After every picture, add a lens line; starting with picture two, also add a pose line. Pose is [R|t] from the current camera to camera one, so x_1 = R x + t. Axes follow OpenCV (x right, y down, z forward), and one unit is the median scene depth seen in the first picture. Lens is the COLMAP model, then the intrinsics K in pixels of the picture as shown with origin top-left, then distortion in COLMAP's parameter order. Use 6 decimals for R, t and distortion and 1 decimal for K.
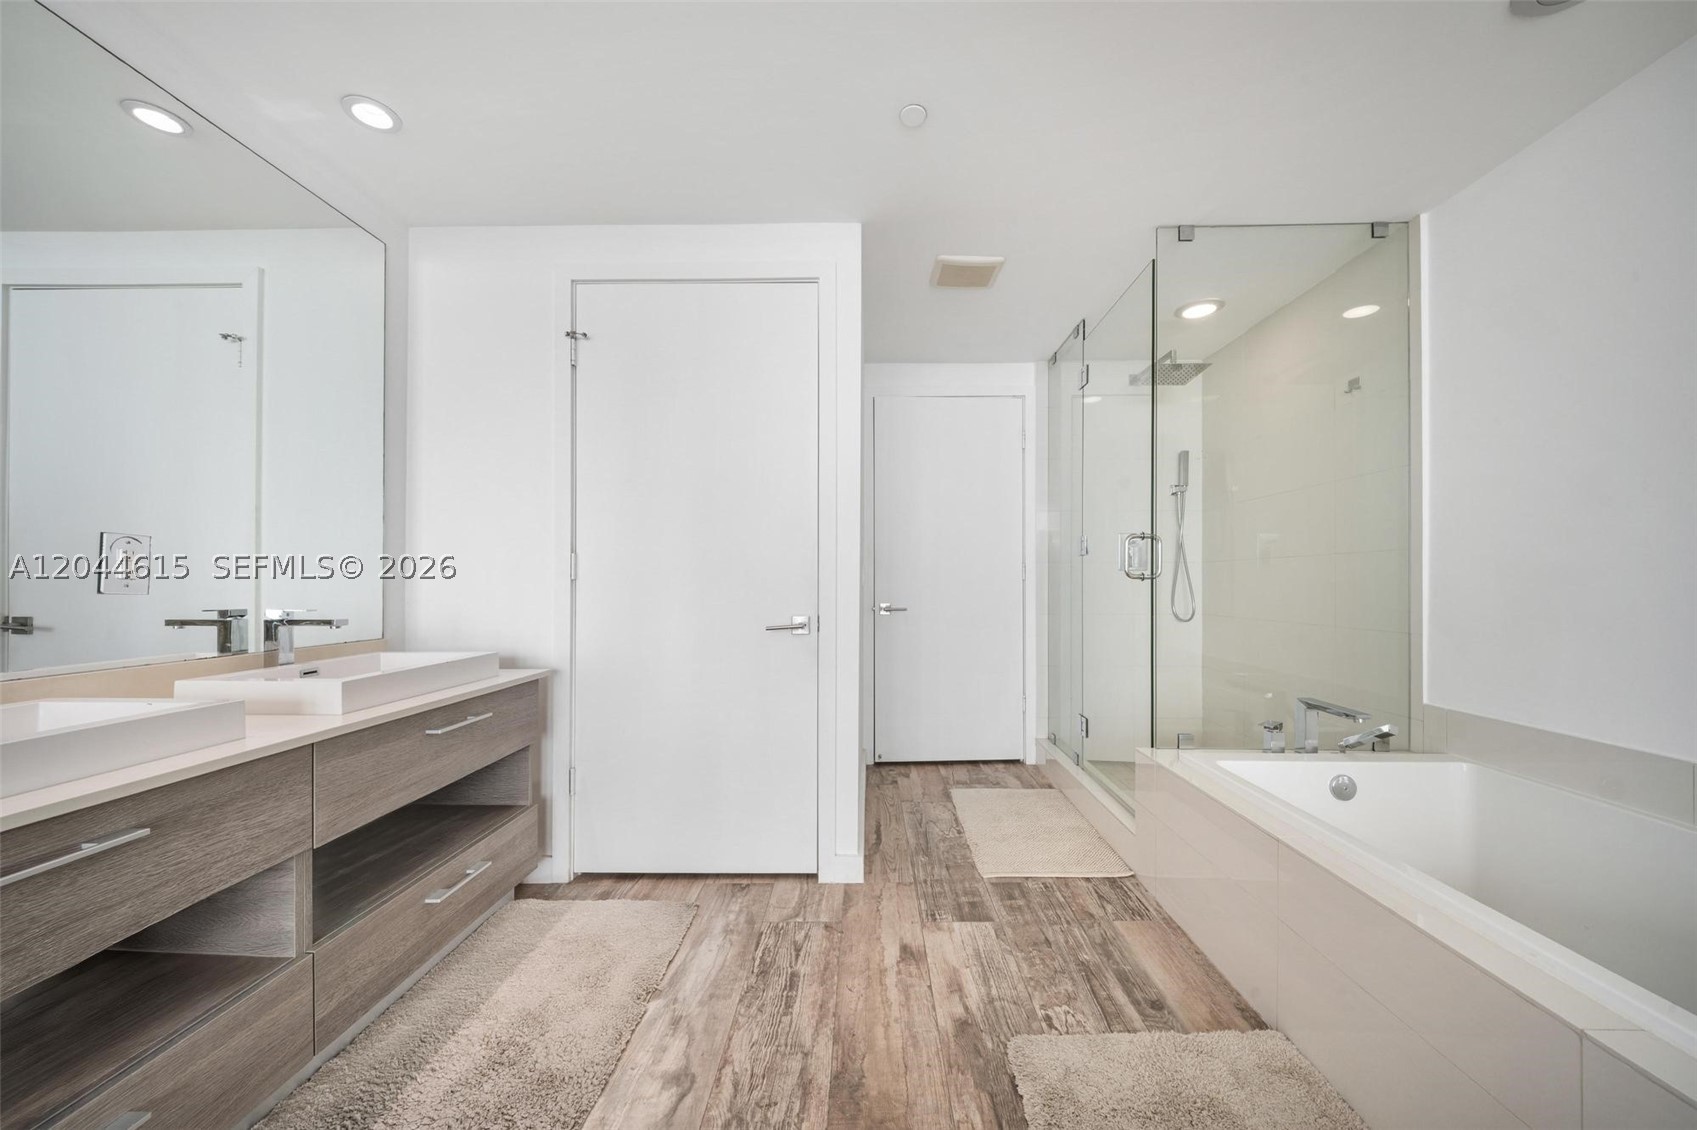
lens RADIAL K [[610.0, 0, 869.0], [0, 610.0, 566.4], [0, 0, 1]] dist [0.000657, -0.000180]
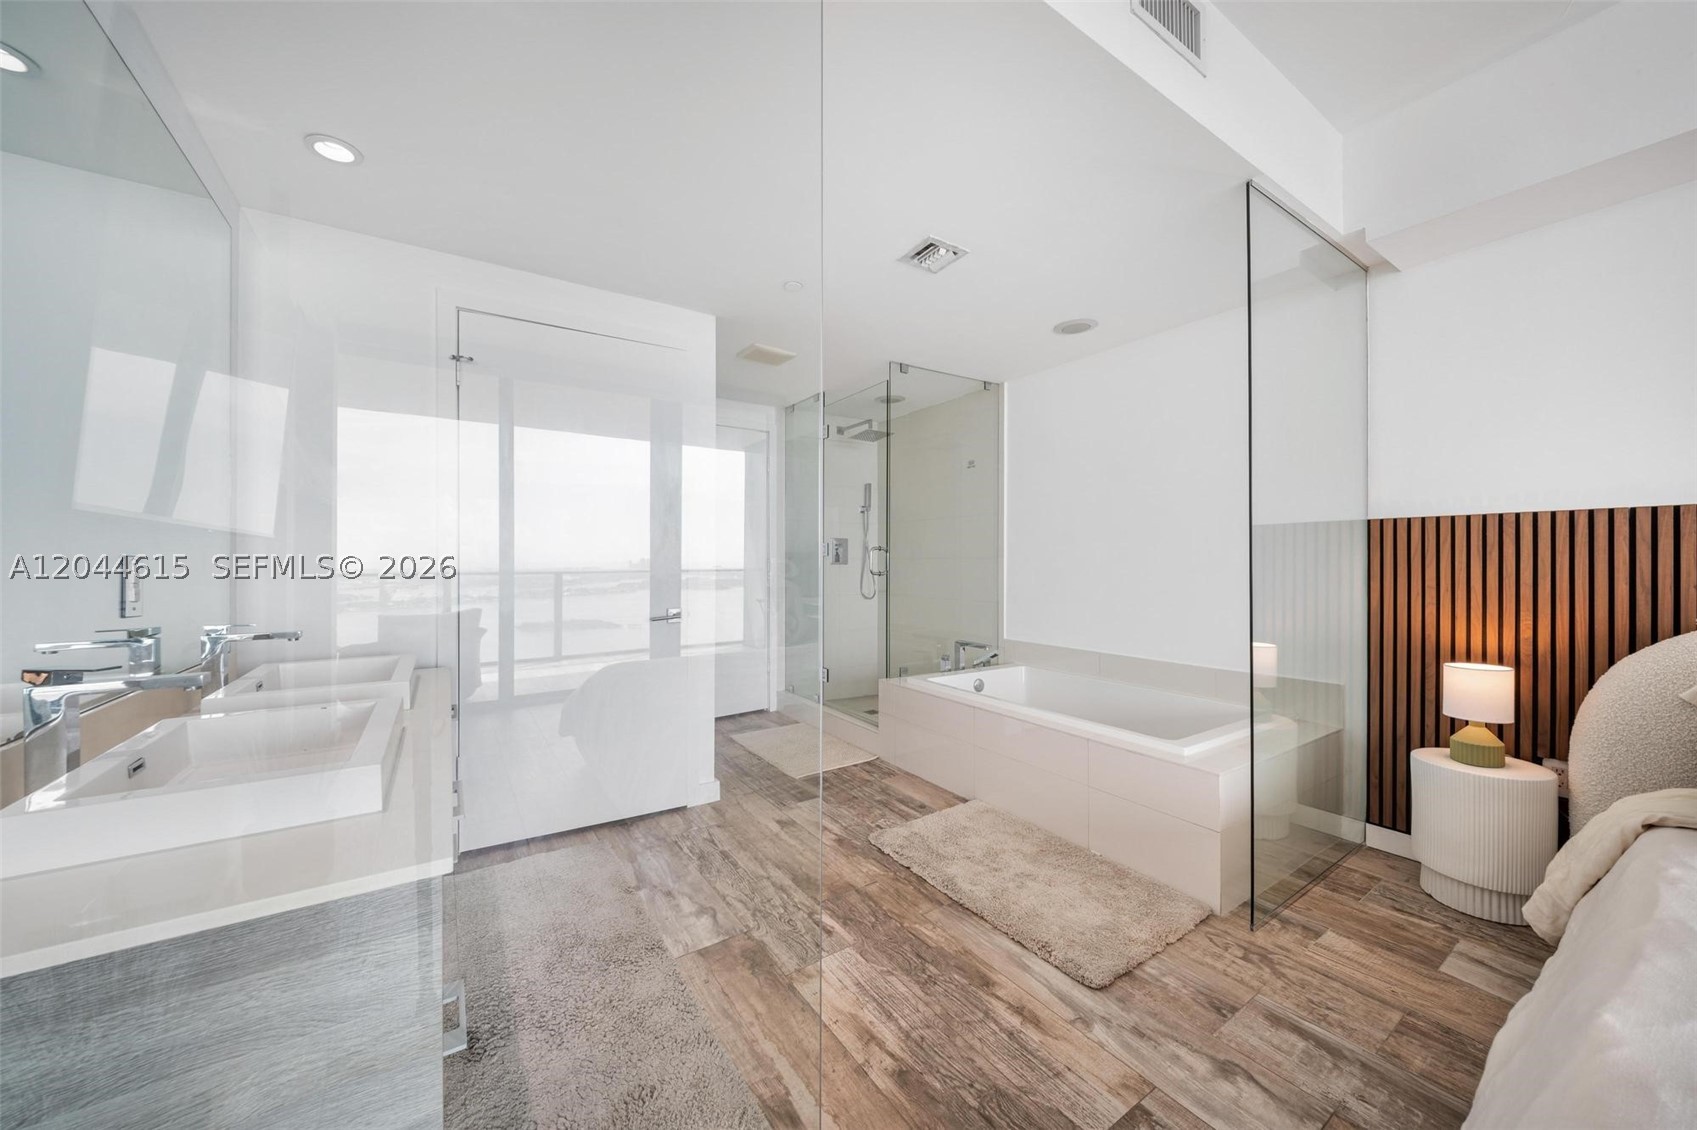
lens RADIAL K [[596.3, 0, 851.4], [0, 596.3, 551.3], [0, 0, 1]] dist [0.001660, -0.002560]
pose [[0.829890, 0.006021, 0.557895, -0.587829], [-0.009747, 0.999946, 0.003707, -0.057408], [-0.557842, -0.008514, 0.829903, -0.316370]]
